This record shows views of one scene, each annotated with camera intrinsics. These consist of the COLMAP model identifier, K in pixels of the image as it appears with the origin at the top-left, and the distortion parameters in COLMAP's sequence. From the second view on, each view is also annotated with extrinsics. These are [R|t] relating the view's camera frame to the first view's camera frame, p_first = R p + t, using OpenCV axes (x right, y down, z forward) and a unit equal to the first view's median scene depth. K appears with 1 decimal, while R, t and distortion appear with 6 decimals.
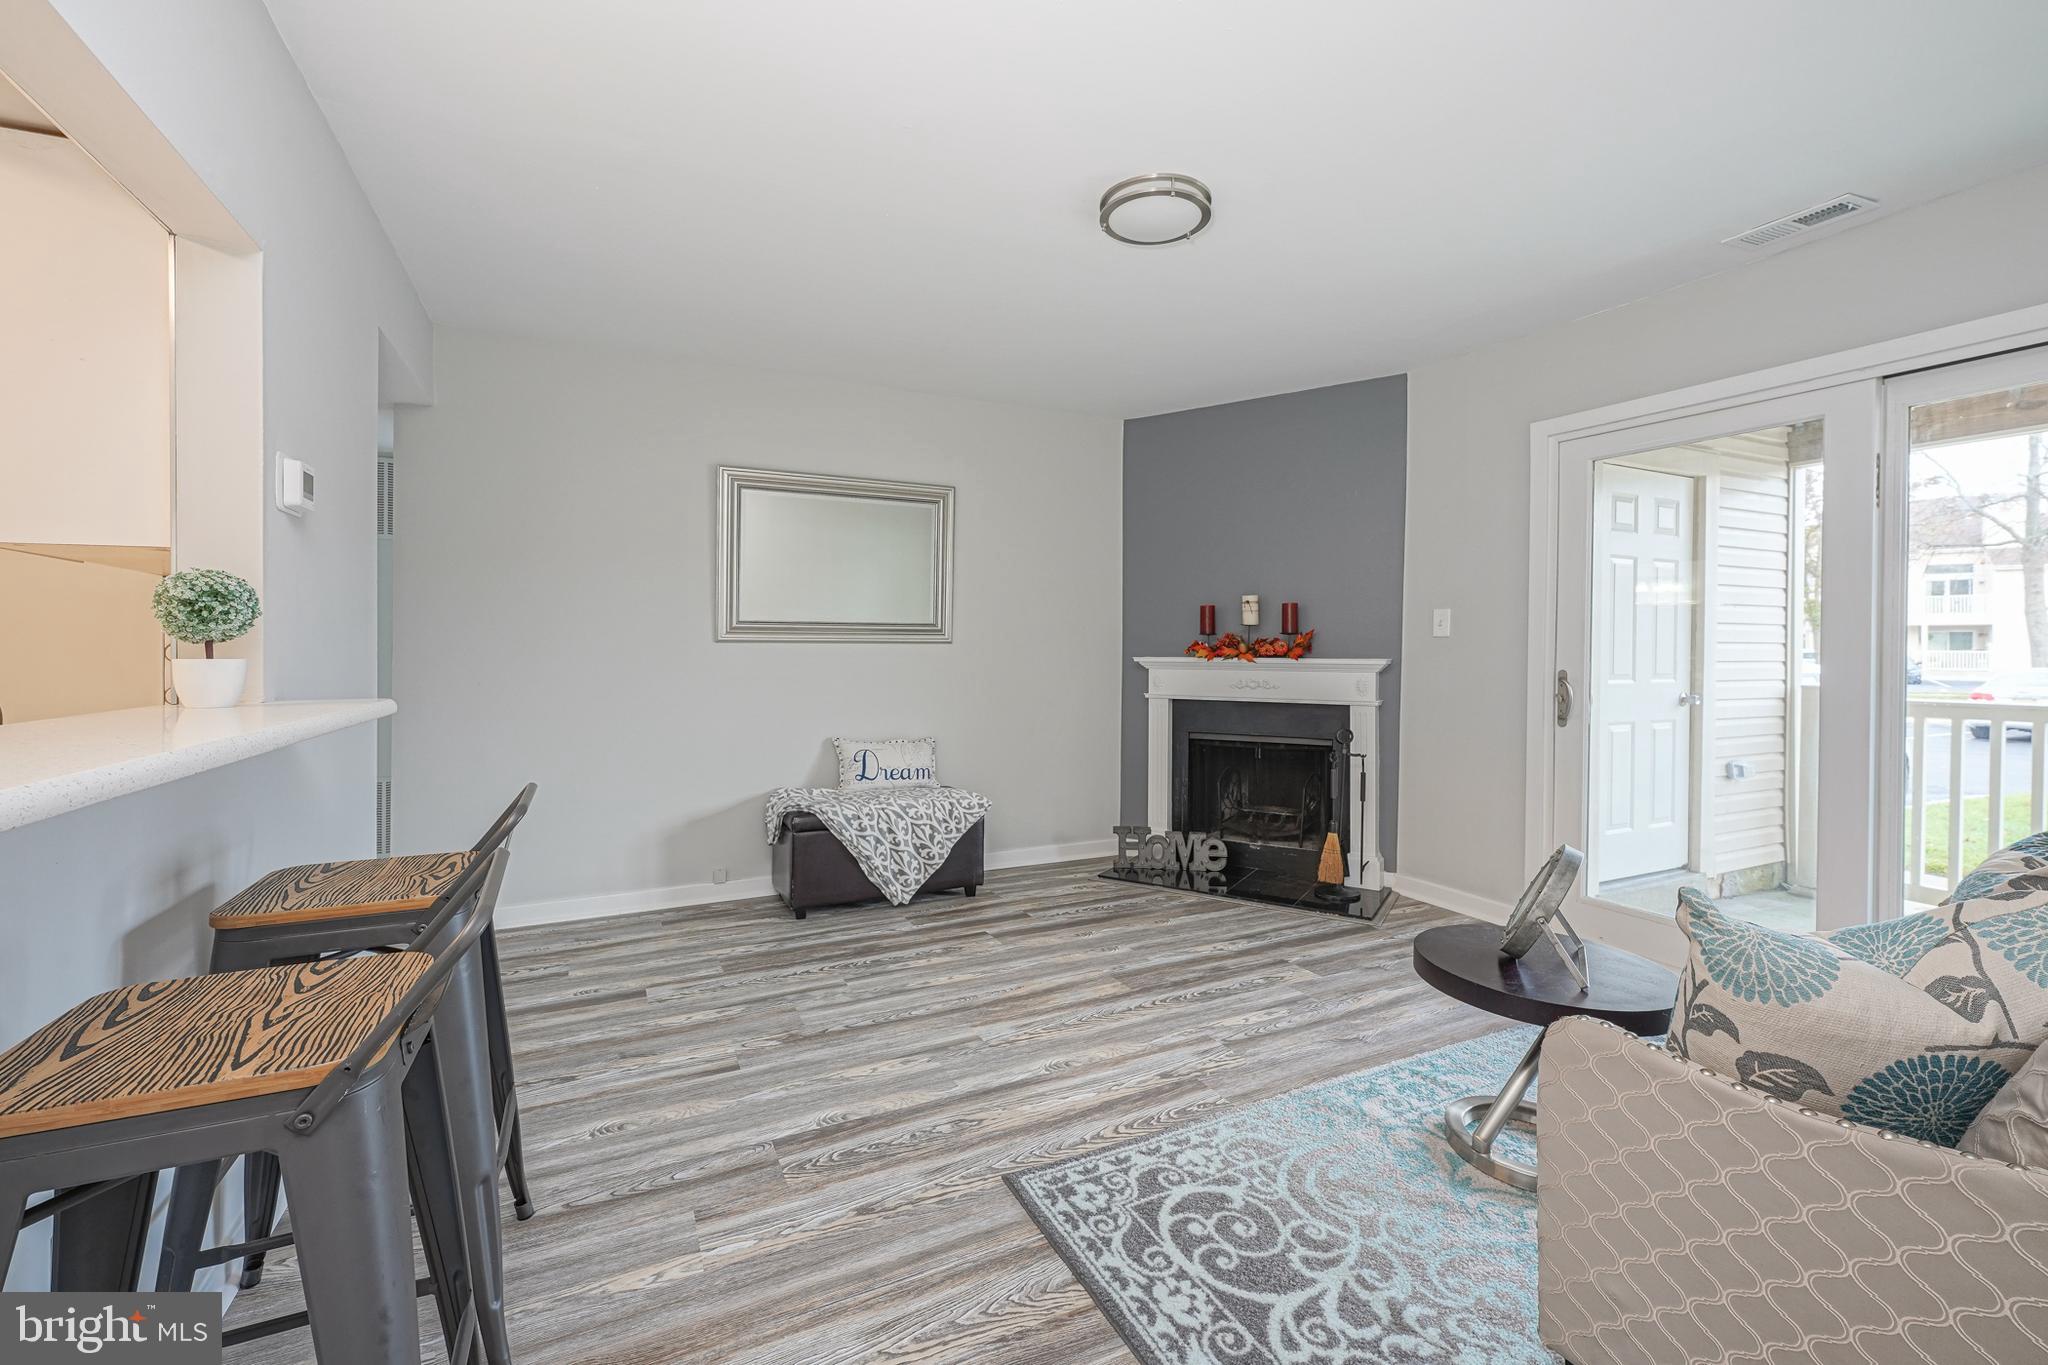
lens RADIAL K [[816.2, 0, 982.7], [0, 816.2, 637.5], [0, 0, 1]] dist [-0.000071, 0.000018]
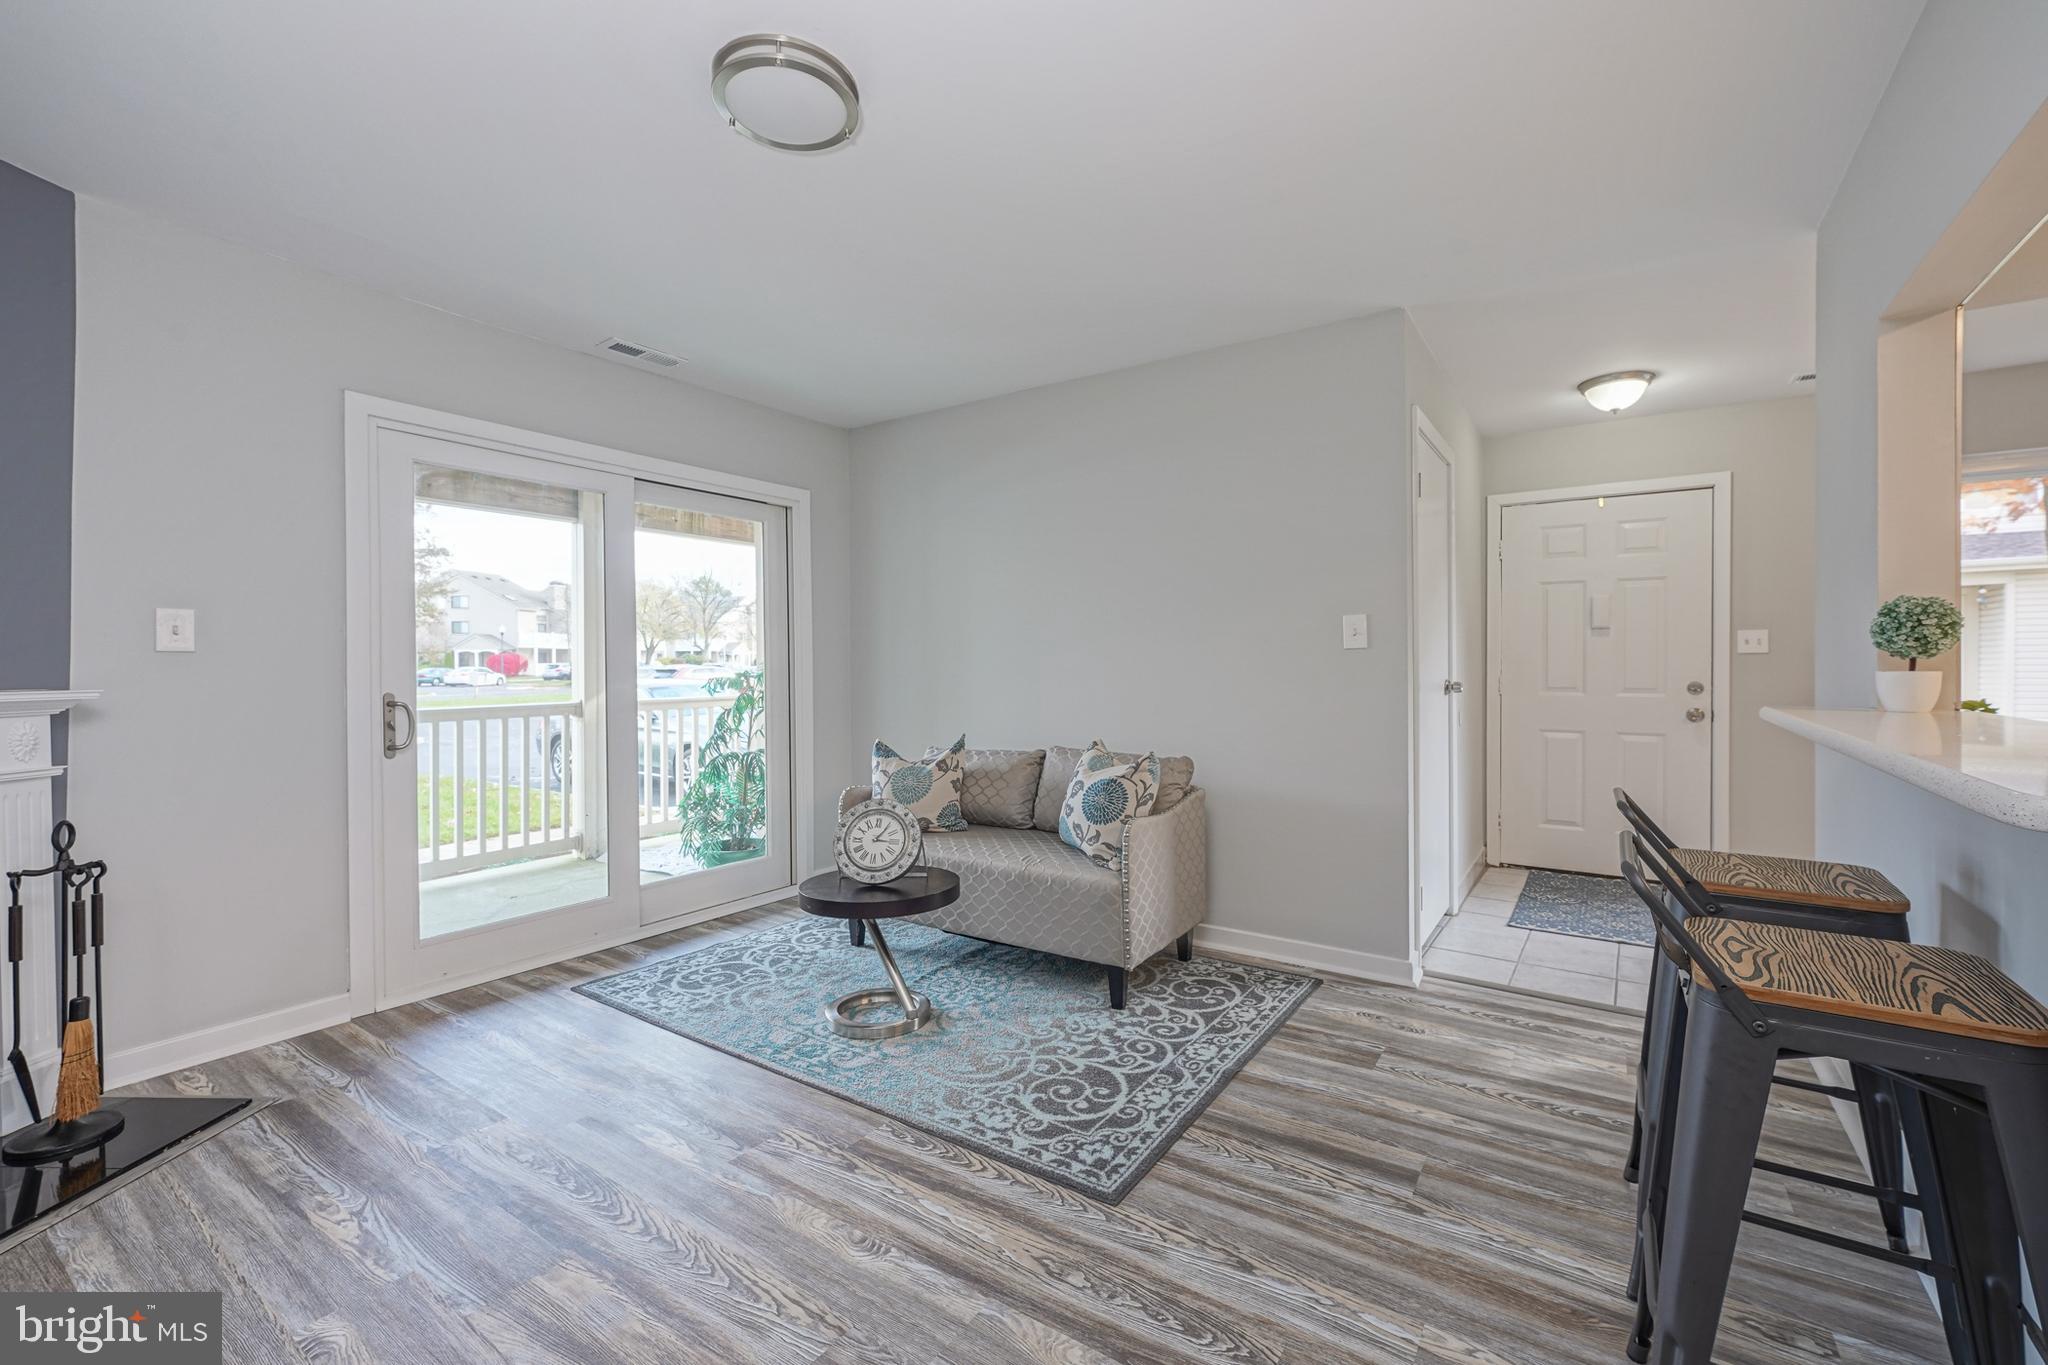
lens RADIAL K [[839.6, 0, 1071.8], [0, 839.6, 670.9], [0, 0, 1]] dist [-0.000035, -0.000148]
pose [[-0.545109, -0.005466, 0.838347, -0.648108], [-0.005371, 0.999981, 0.003027, 0.013894], [-0.838348, -0.002853, -0.545128, 1.313434]]
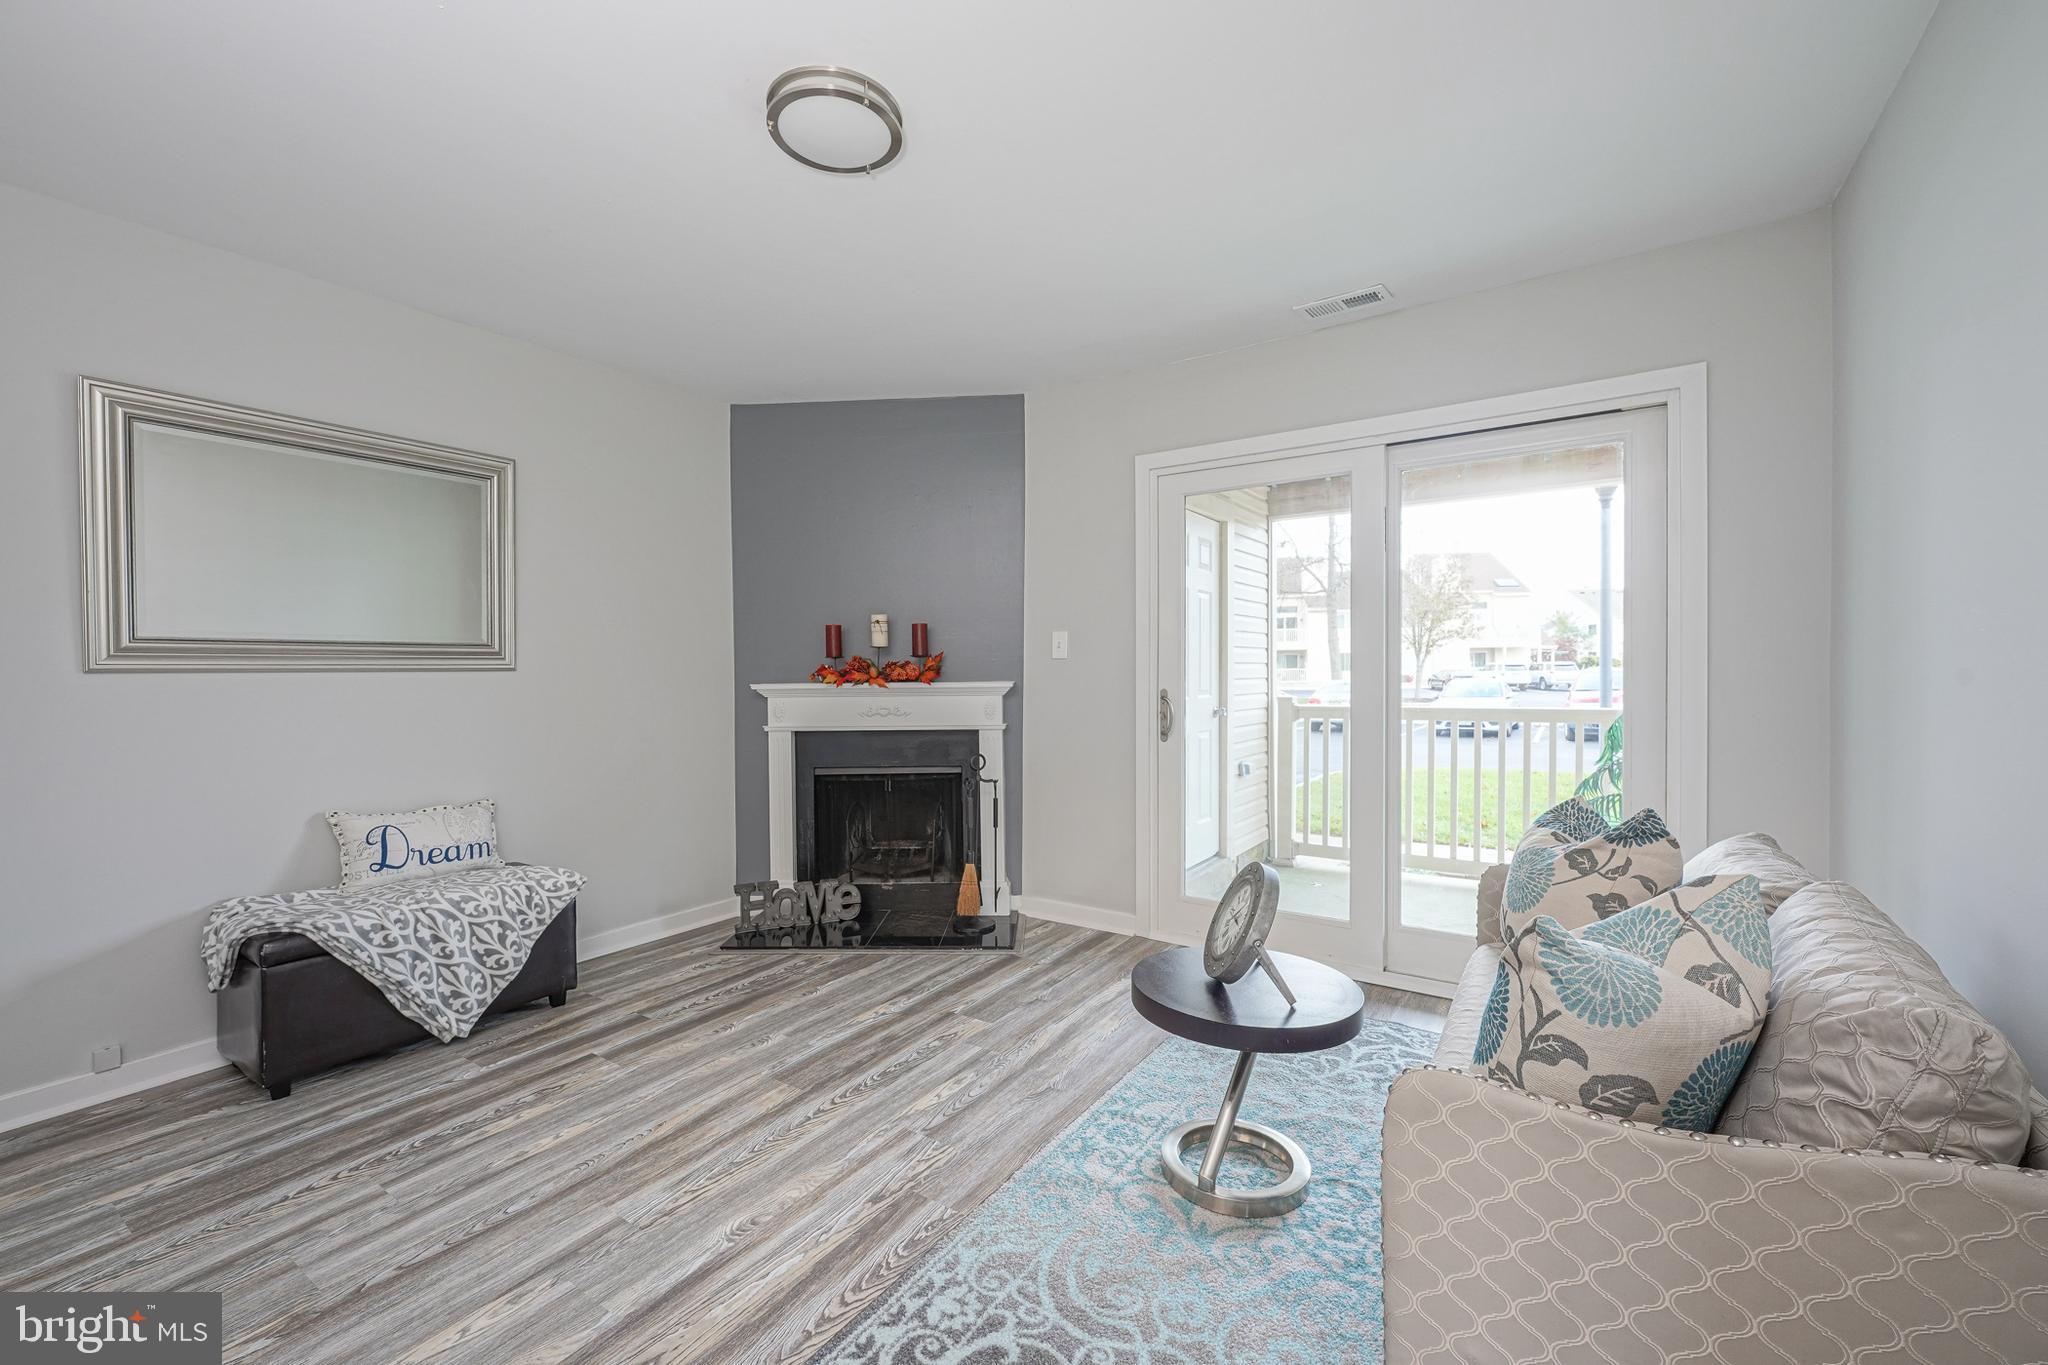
lens RADIAL K [[902.4, 0, 1027.4], [0, 902.4, 681.8], [0, 0, 1]] dist [0.000770, -0.000020]
pose [[0.877303, -0.017101, 0.479633, -0.027132], [0.006234, 0.999687, 0.024240, 0.000388], [-0.479897, -0.018275, 0.877134, 0.060414]]
